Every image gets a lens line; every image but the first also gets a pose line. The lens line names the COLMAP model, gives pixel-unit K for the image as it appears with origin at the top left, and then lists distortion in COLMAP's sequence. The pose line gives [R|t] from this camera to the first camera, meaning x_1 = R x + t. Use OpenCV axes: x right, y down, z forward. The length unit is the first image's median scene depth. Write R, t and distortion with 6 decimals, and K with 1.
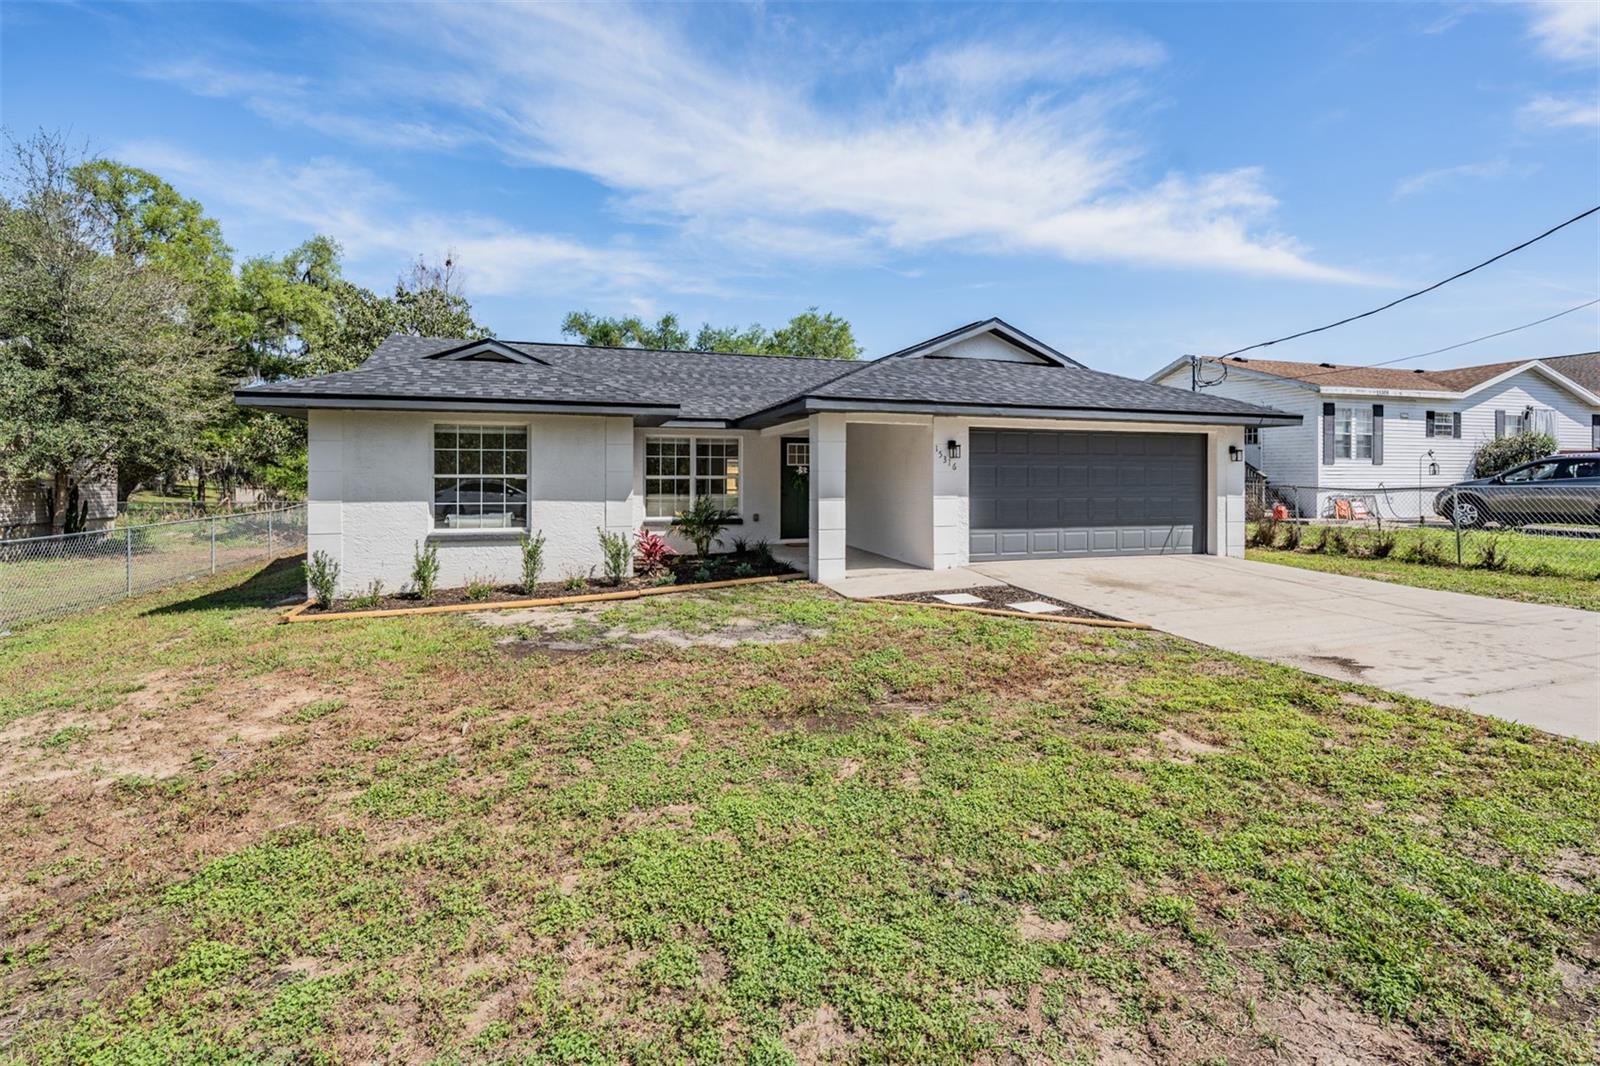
lens RADIAL K [[734.1, 0, 798.6], [0, 734.1, 486.0], [0, 0, 1]] dist [0.000380, -0.000133]
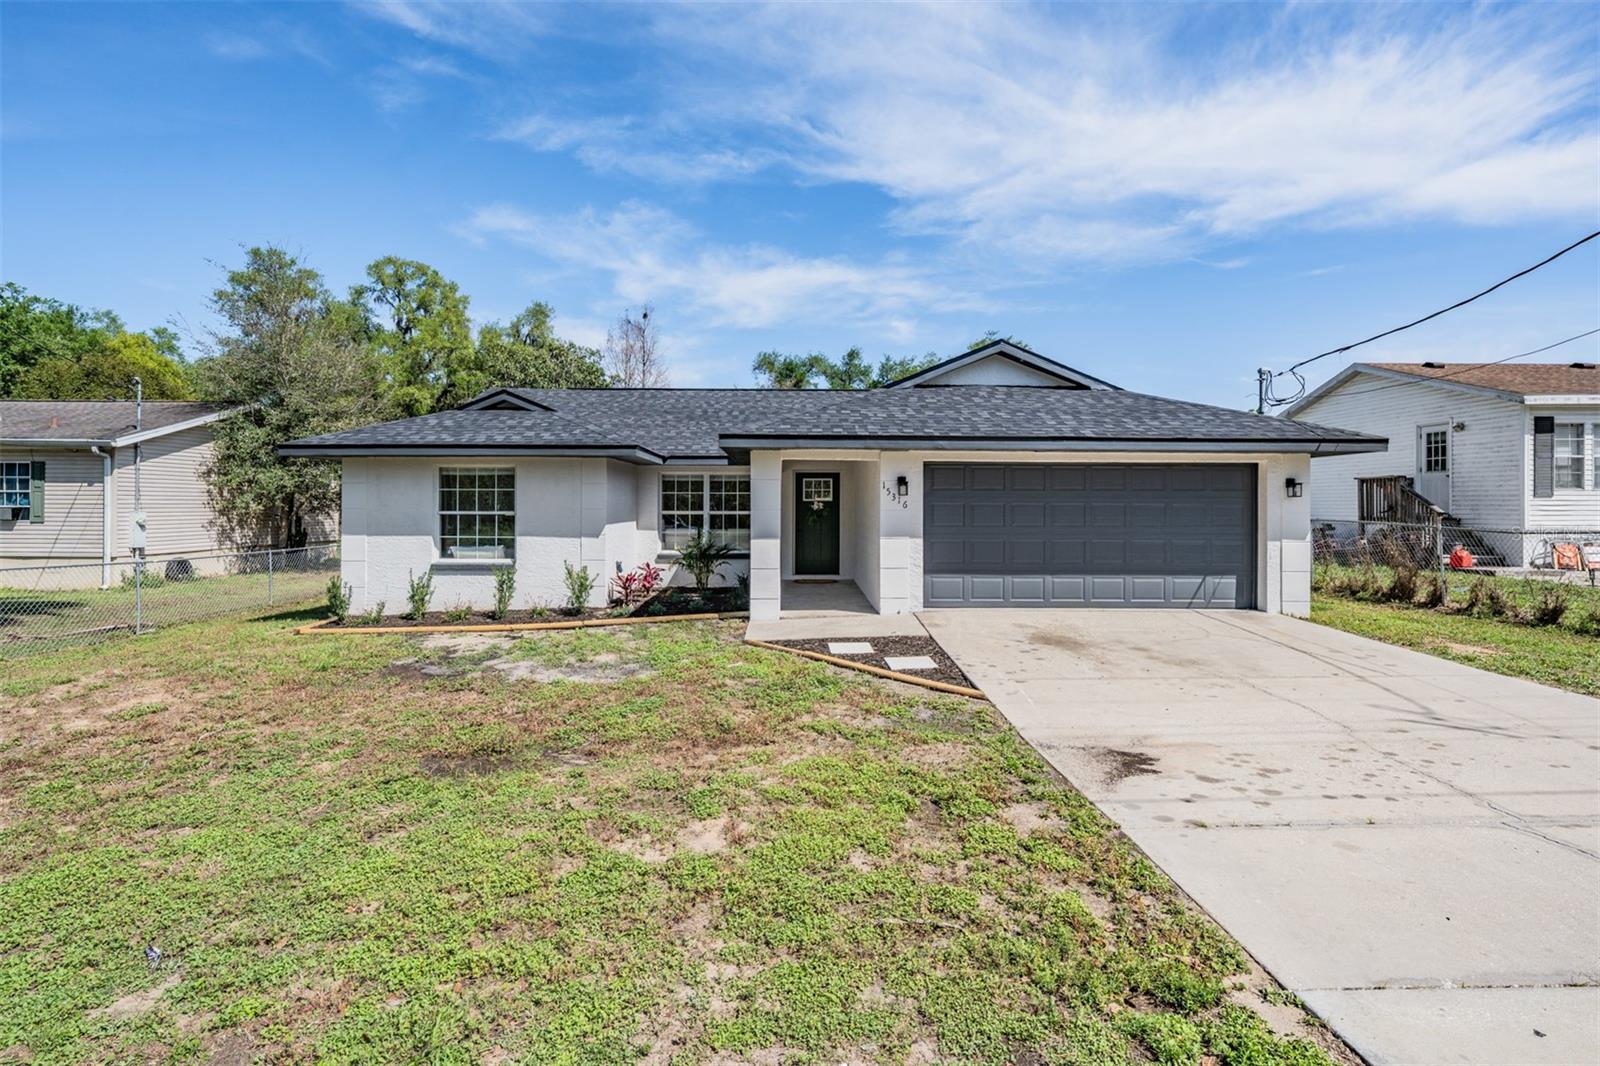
lens RADIAL K [[722.6, 0, 793.5], [0, 722.6, 513.5], [0, 0, 1]] dist [0.001035, -0.000407]
pose [[0.953327, 0.004888, -0.301900, 0.306038], [-0.005267, 0.999986, -0.000438, -0.012044], [0.301893, 0.002008, 0.953340, 0.072625]]
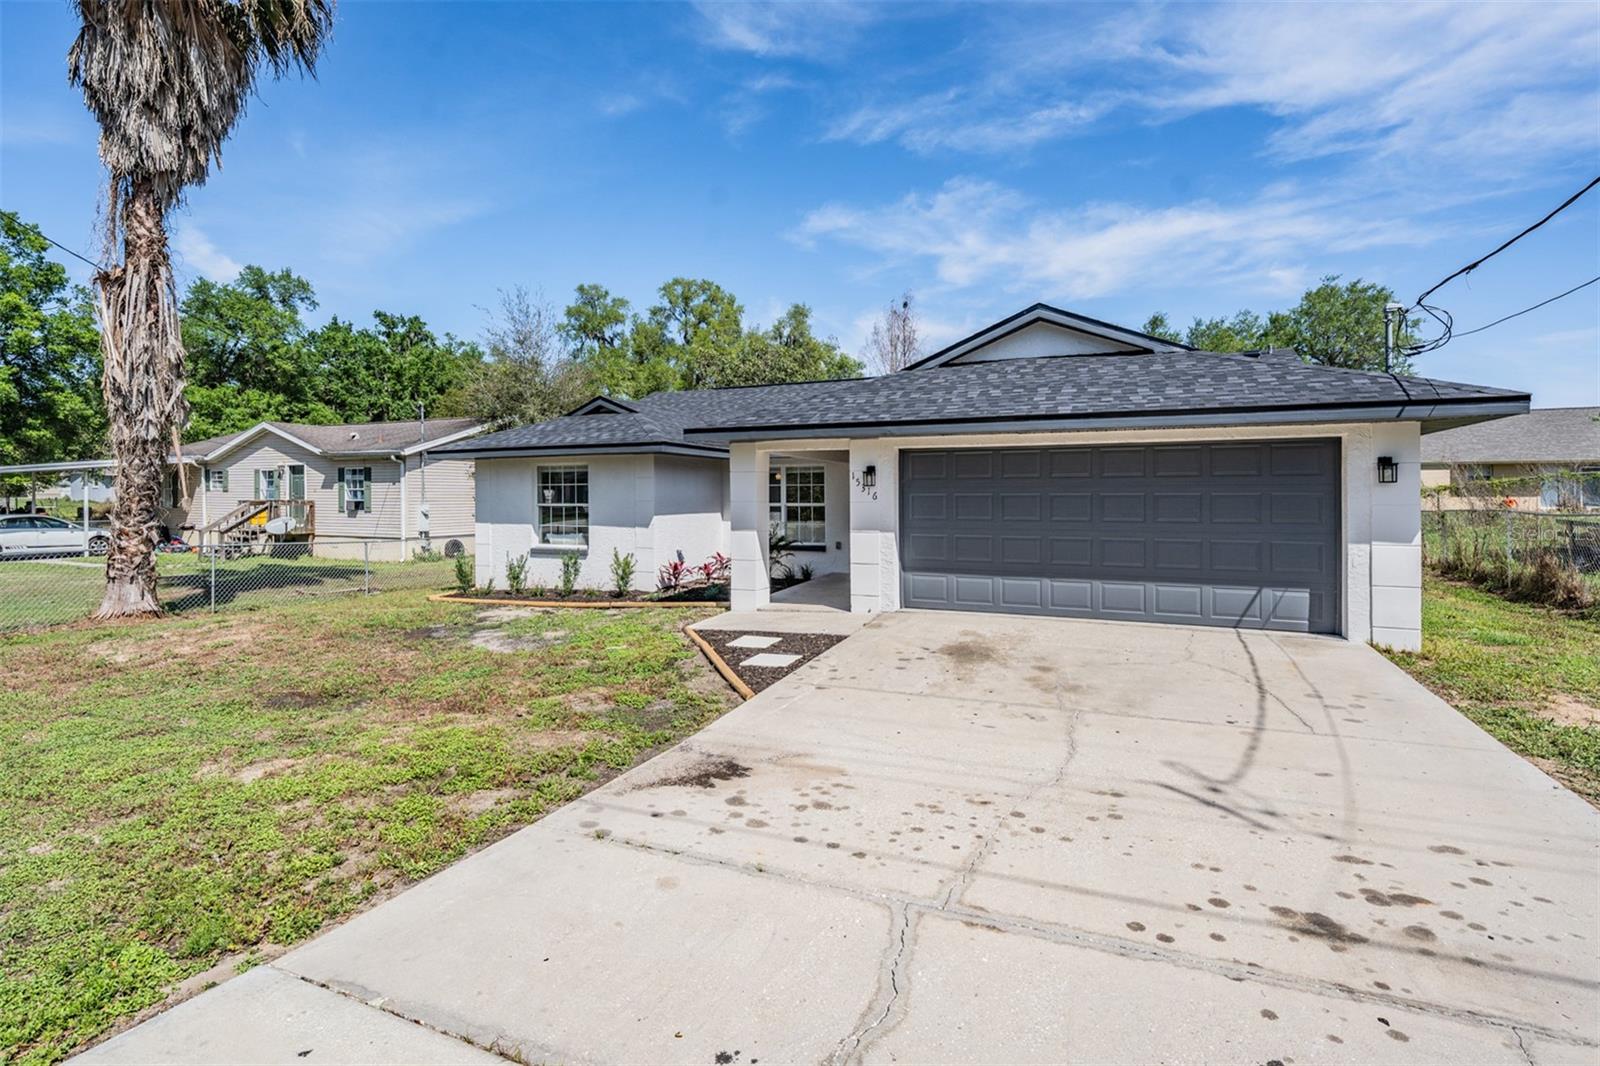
lens RADIAL K [[740.6, 0, 798.4], [0, 740.6, 515.5], [0, 0, 1]] dist [0.001036, -0.000208]
pose [[0.744842, 0.014174, -0.667090, 0.630392], [-0.005106, 0.999866, 0.015543, -0.014268], [0.667222, -0.008171, 0.744815, 0.248171]]
